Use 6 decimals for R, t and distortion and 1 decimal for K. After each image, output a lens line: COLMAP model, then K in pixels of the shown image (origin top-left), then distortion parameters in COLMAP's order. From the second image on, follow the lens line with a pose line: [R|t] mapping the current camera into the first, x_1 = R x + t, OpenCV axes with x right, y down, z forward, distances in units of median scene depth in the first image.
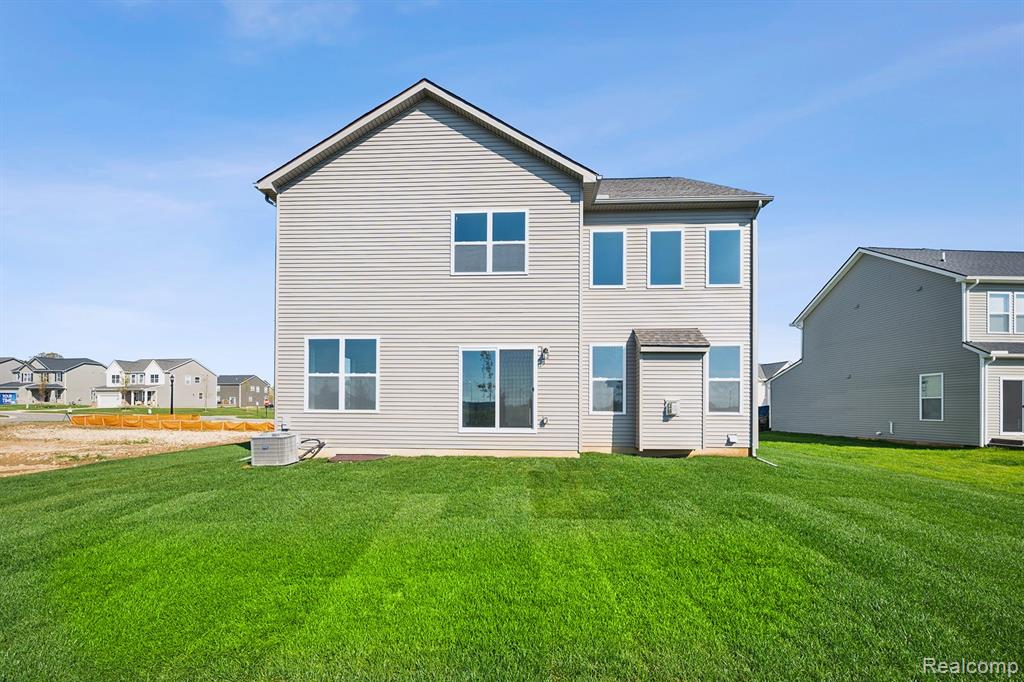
lens RADIAL K [[361.0, 0, 512.0], [0, 361.0, 365.4], [0, 0, 1]] dist [0.001048, 0.000077]
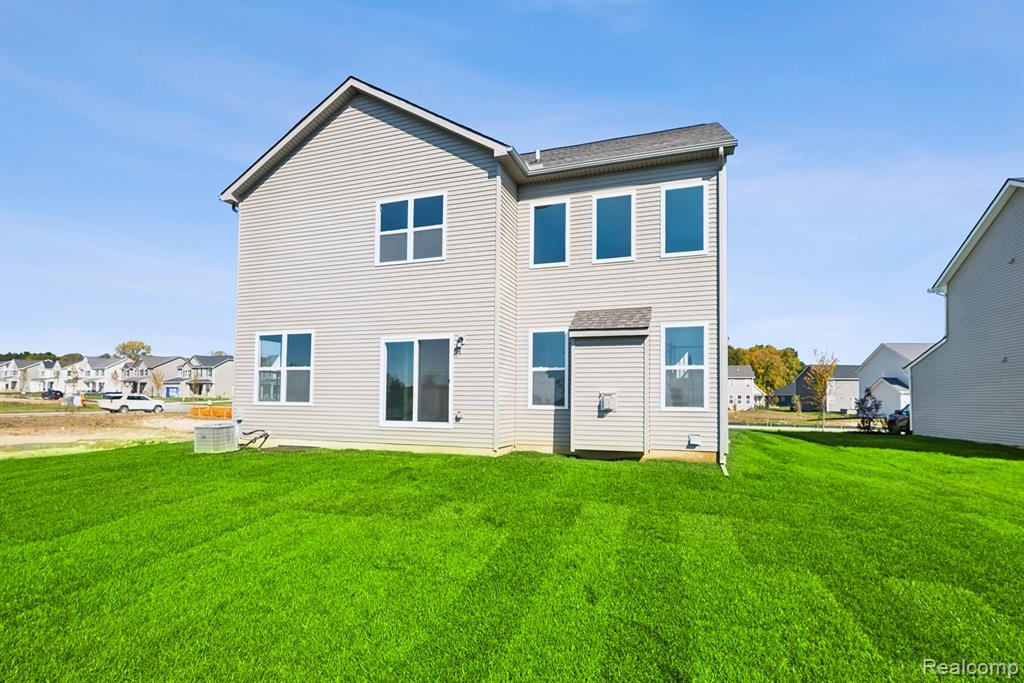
lens RADIAL K [[403.7, 0, 513.0], [0, 403.7, 342.8], [0, 0, 1]] dist [0.000378, 0.000167]
pose [[0.972996, -0.028591, -0.229046, 0.442494], [0.022199, 0.999290, -0.030435, 0.002457], [0.229754, 0.024528, 0.972940, 0.015477]]
